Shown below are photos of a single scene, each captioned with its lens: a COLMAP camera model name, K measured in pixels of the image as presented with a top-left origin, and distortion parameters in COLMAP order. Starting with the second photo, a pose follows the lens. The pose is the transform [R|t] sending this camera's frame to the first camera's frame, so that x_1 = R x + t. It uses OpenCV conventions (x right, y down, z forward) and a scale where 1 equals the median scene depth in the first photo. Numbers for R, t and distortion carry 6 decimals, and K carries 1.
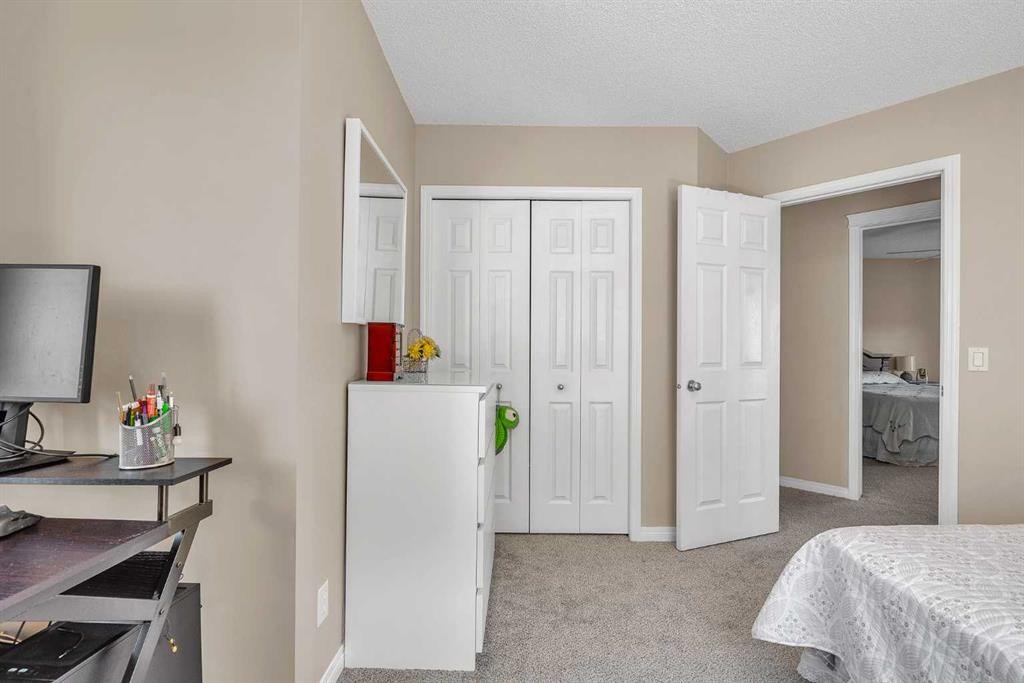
lens RADIAL K [[465.1, 0, 512.2], [0, 465.1, 346.8], [0, 0, 1]] dist [-0.000326, -0.000033]
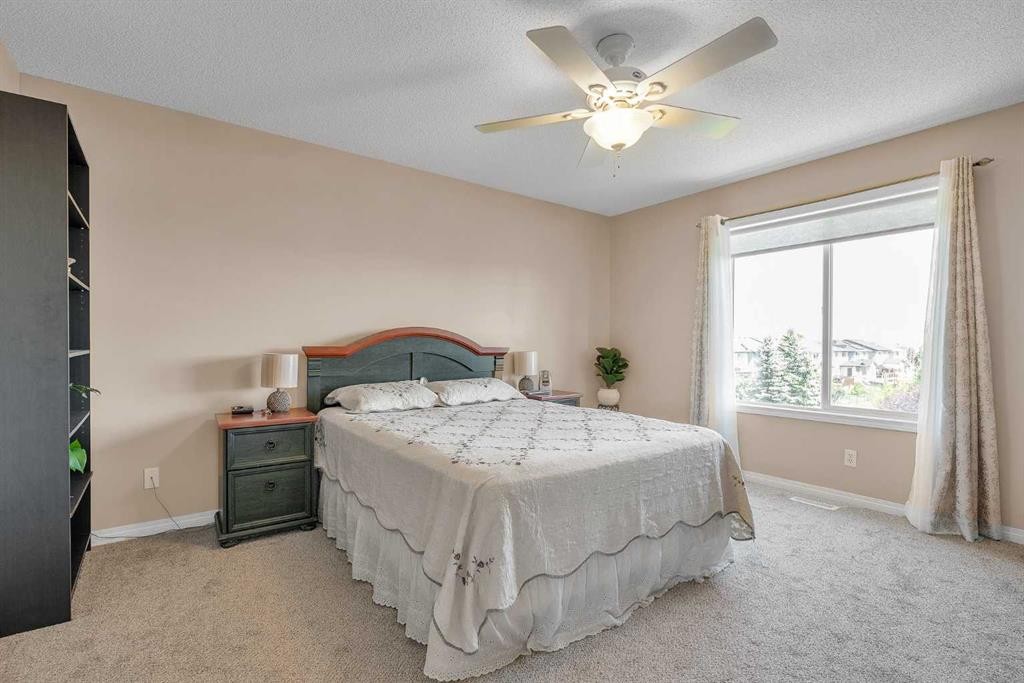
lens RADIAL K [[465.1, 0, 512.2], [0, 465.1, 346.8], [0, 0, 1]] dist [-0.000326, -0.000033]
pose [[0.803960, -0.001416, 0.594681, 0.466607], [0.002658, 0.999996, -0.001212, 0.014446], [-0.594677, 0.002555, 0.803961, 0.514714]]
